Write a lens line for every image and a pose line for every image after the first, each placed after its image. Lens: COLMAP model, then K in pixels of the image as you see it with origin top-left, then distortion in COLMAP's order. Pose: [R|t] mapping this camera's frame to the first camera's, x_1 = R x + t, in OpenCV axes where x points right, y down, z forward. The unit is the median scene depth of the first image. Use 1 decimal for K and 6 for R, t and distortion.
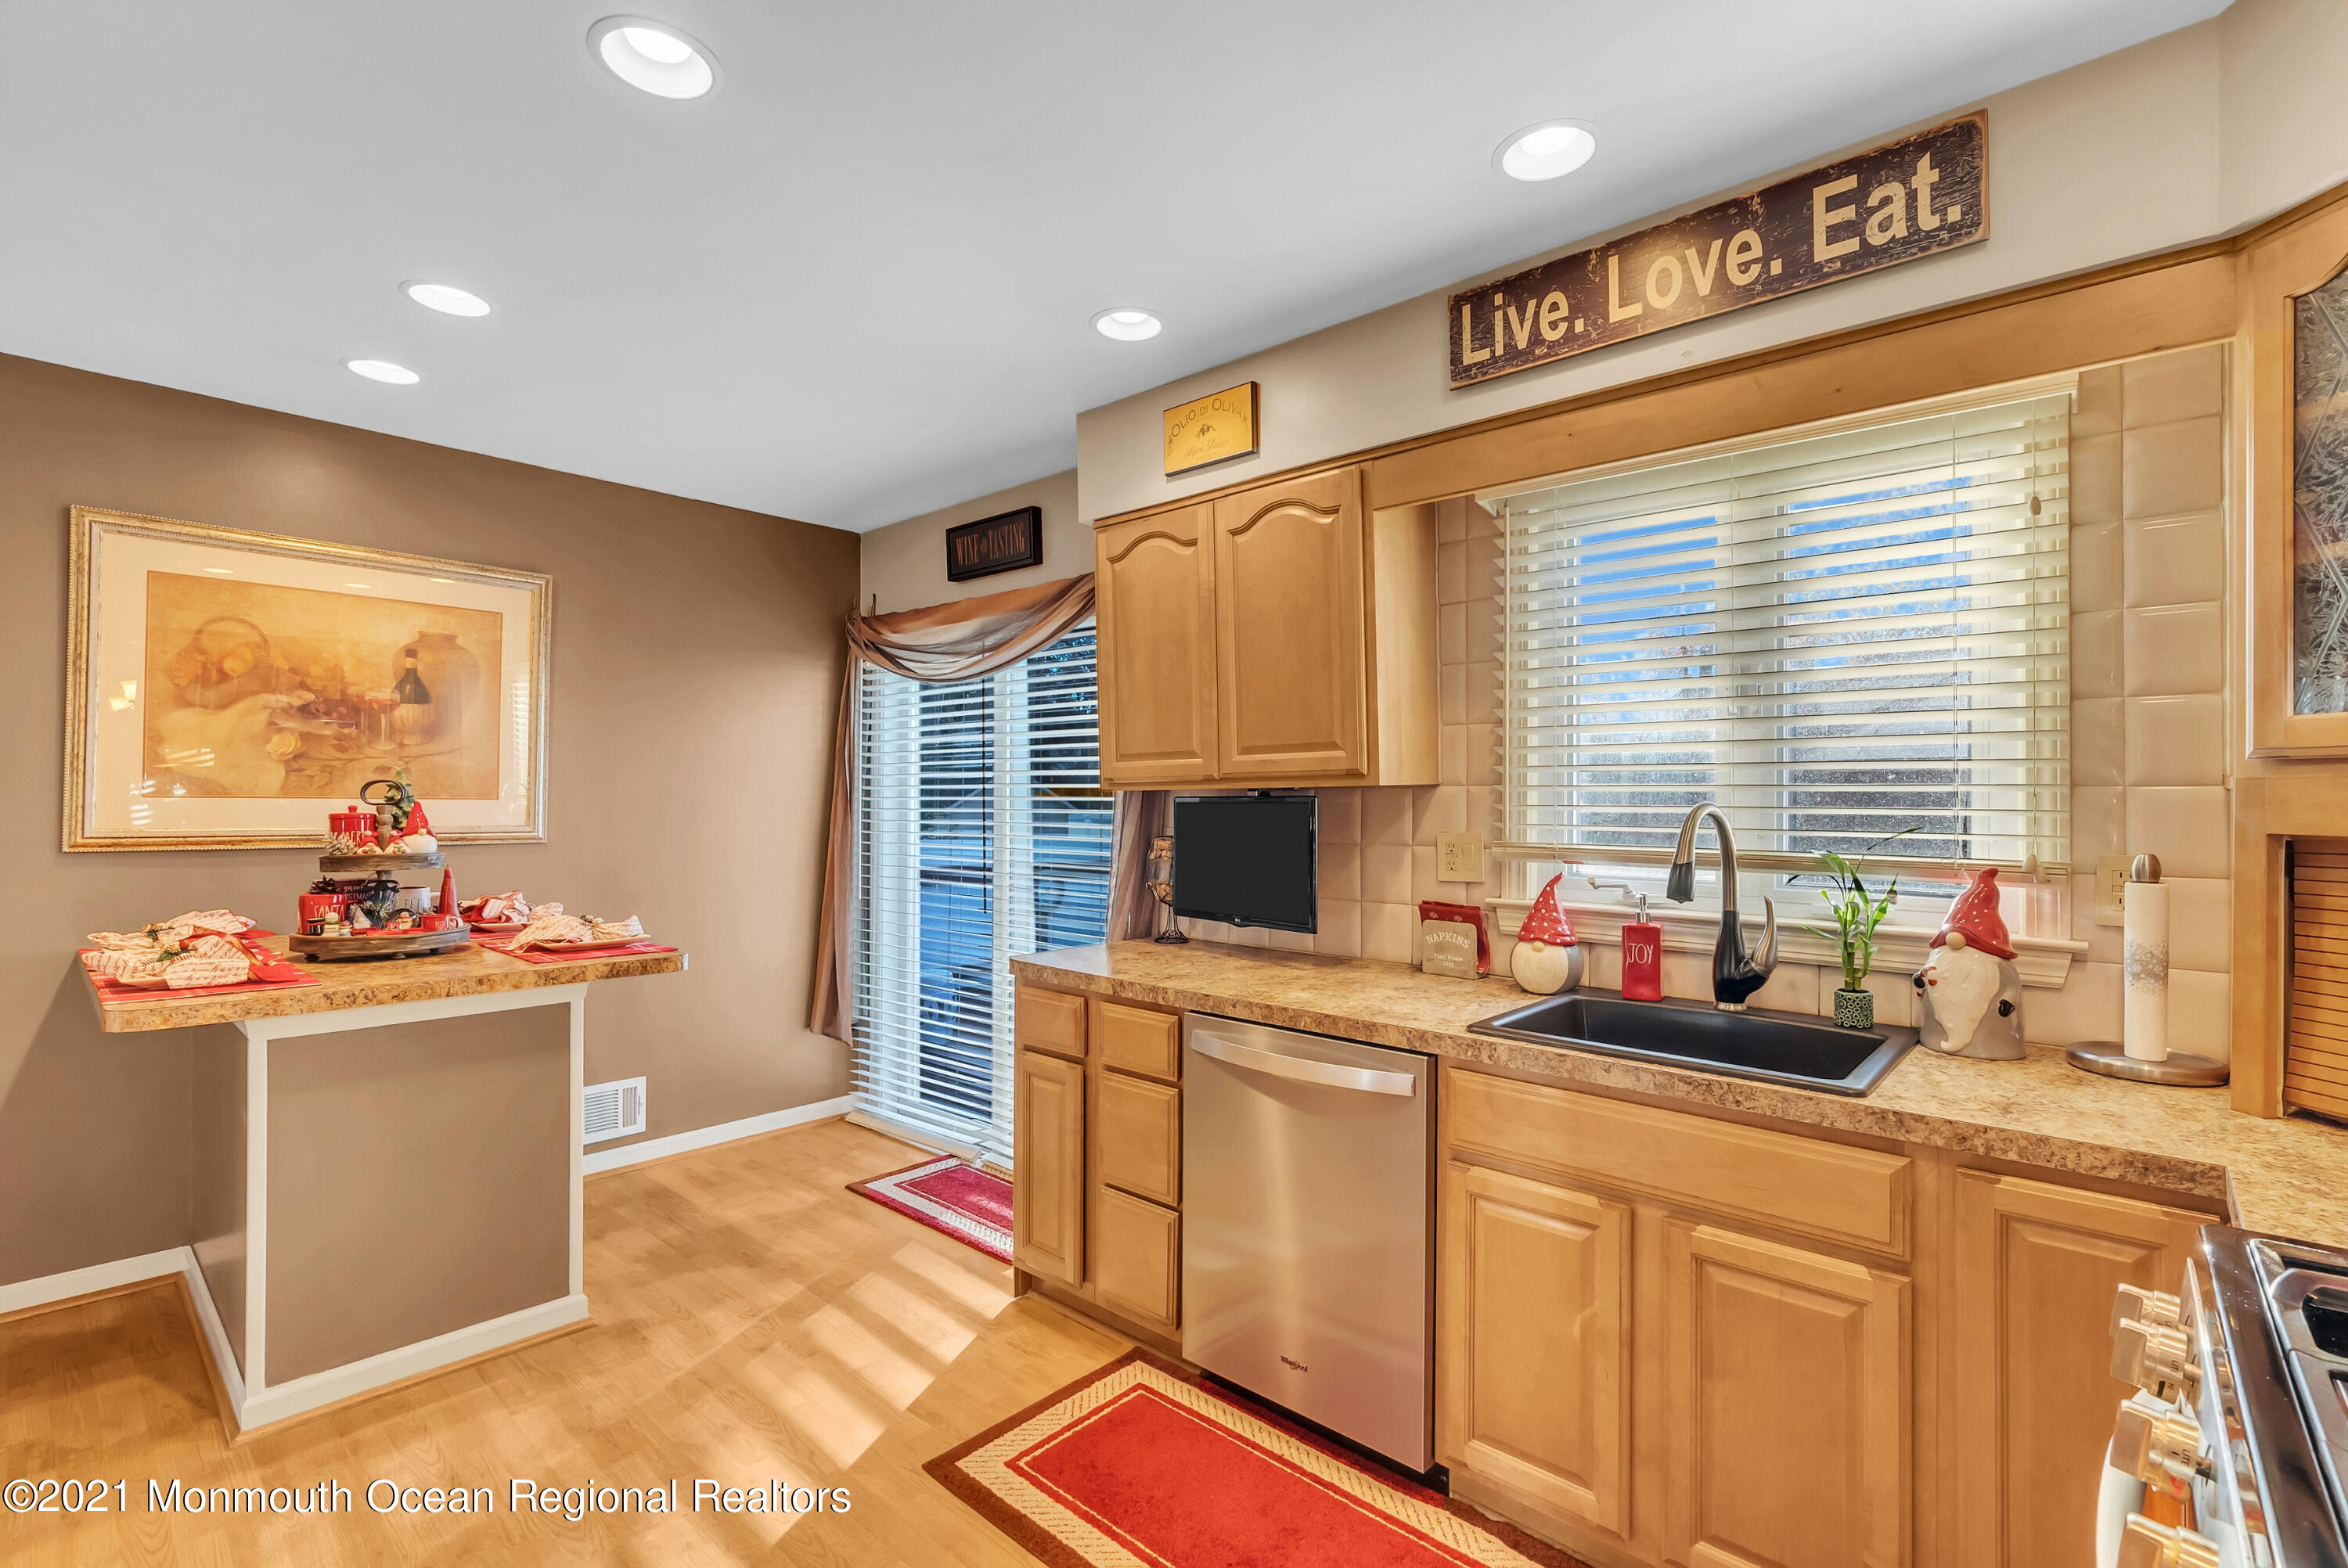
lens RADIAL K [[1060.1, 0, 1190.0], [0, 1060.1, 787.8], [0, 0, 1]] dist [-0.008081, 0.001610]
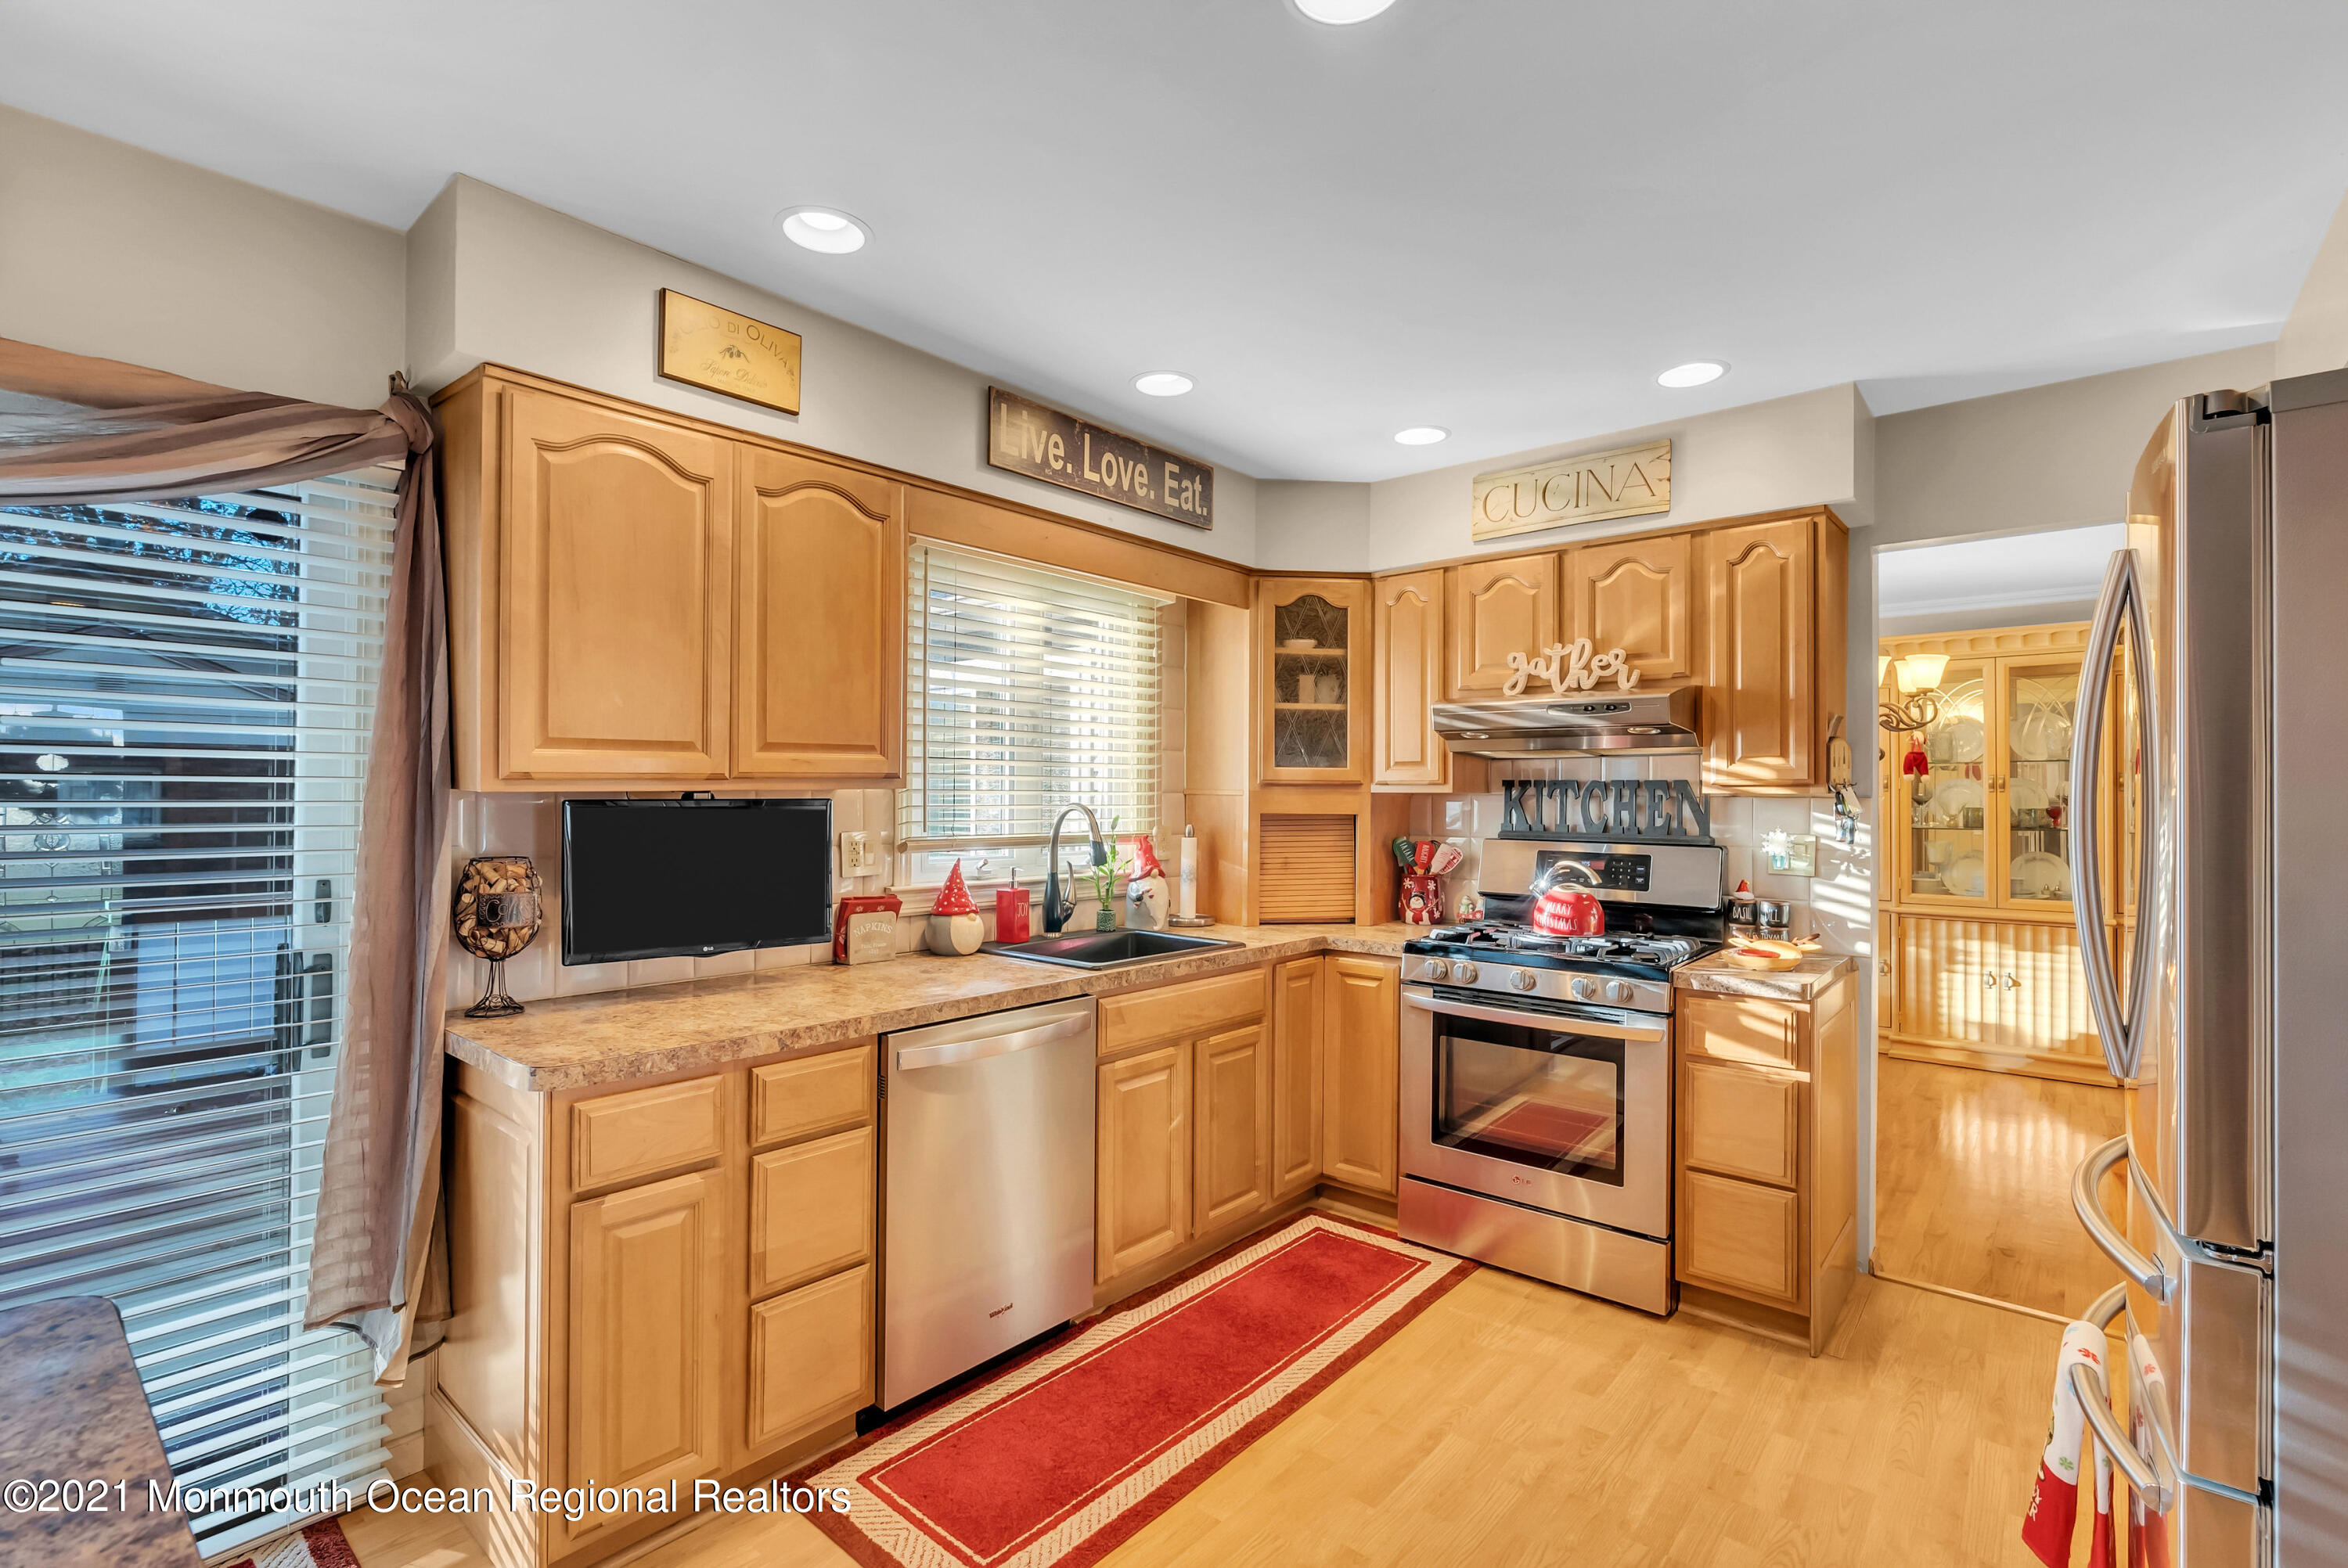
lens RADIAL K [[1060.1, 0, 1190.7], [0, 1060.1, 785.9], [0, 0, 1]] dist [-0.008081, 0.001610]
pose [[-0.026204, 0.006745, 0.999634, -0.823890], [-0.012042, 0.999903, -0.007063, -0.000906], [-0.999584, -0.012223, -0.026120, 0.674925]]
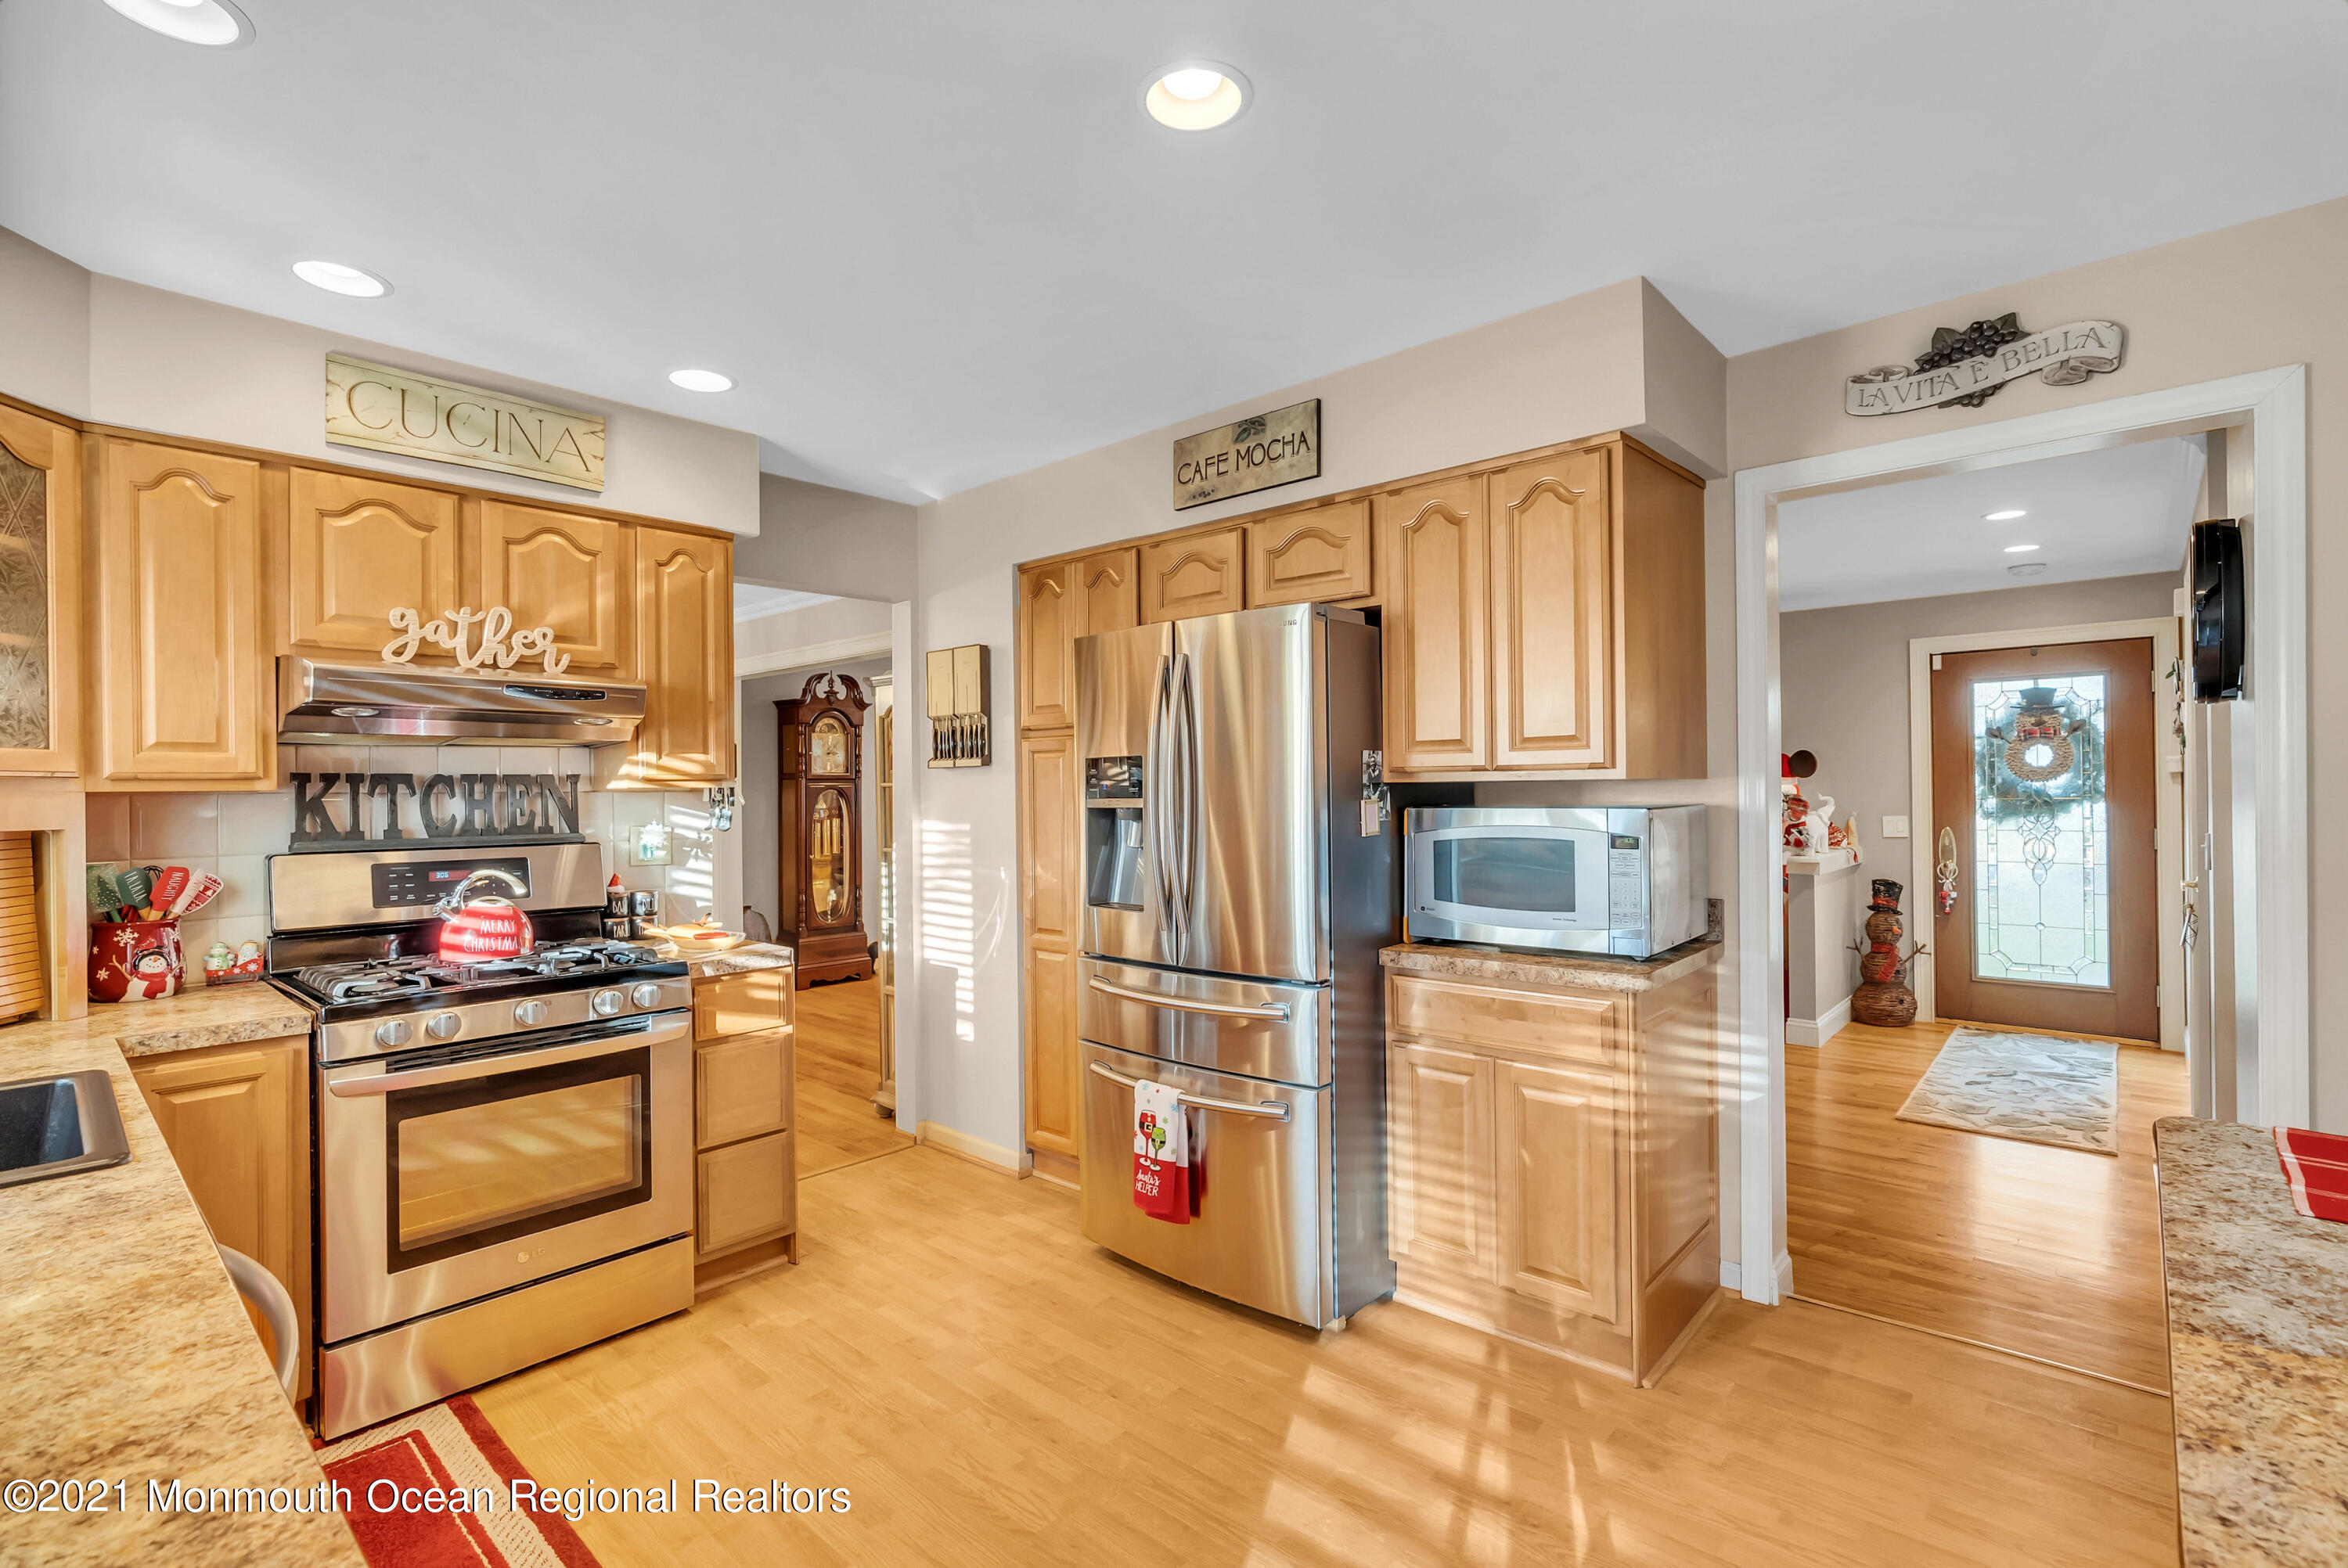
lens RADIAL K [[1060.1, 0, 1162.7], [0, 1060.1, 787.9], [0, 0, 1]] dist [-0.008081, 0.001610]
pose [[-0.999854, 0.007432, 0.015377, -0.288341], [0.007360, 0.999962, -0.004734, 0.001972], [-0.015412, -0.004621, -0.999871, 1.211808]]
